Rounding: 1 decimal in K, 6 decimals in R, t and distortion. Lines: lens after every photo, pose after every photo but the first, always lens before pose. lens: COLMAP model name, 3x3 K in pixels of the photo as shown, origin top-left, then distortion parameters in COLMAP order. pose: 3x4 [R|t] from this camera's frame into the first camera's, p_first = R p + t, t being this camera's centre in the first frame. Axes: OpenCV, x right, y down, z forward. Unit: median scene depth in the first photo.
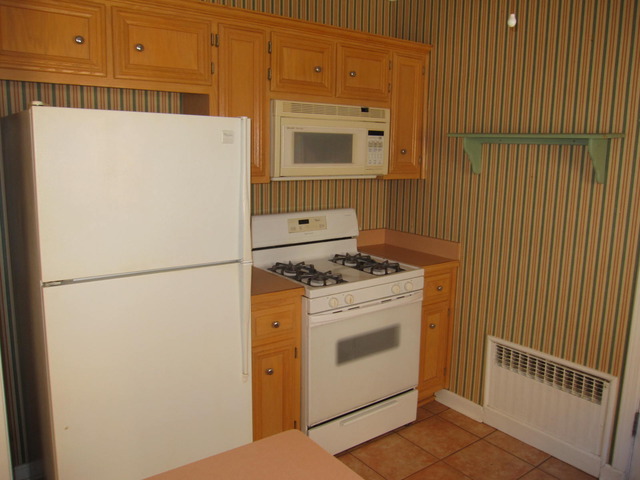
lens RADIAL K [[531.7, 0, 318.9], [0, 531.7, 234.8], [0, 0, 1]] dist [-0.058096, 0.002100]
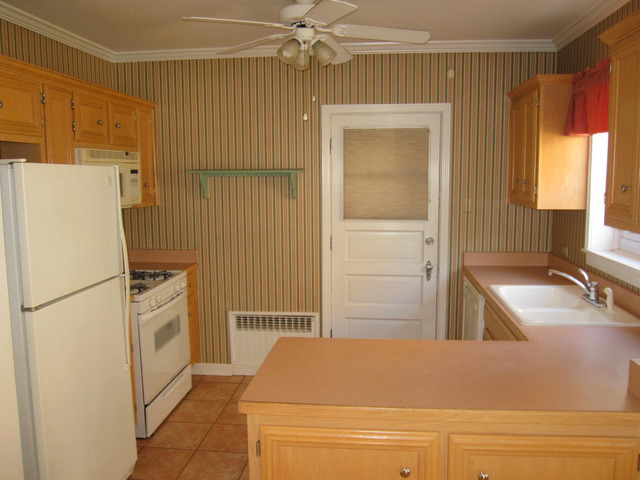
lens RADIAL K [[531.7, 0, 322.7], [0, 531.7, 238.8], [0, 0, 1]] dist [-0.058096, 0.002100]
pose [[0.680617, -0.114452, 0.723645, -0.554553], [0.140886, 0.989734, 0.024027, -0.000610], [-0.718966, 0.085598, 0.689754, -0.189005]]
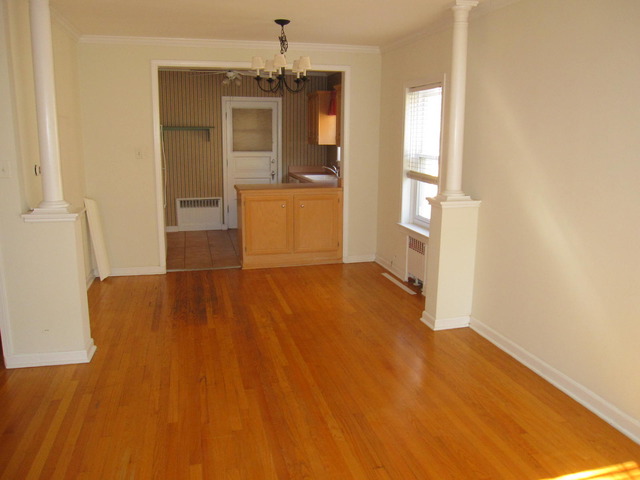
lens RADIAL K [[531.7, 0, 317.3], [0, 531.7, 238.8], [0, 0, 1]] dist [-0.058096, 0.002100]
pose [[0.393670, -0.196945, 0.897907, -2.119150], [0.151764, 0.977301, 0.147821, 0.104651], [-0.906637, 0.078077, 0.414624, -0.902855]]
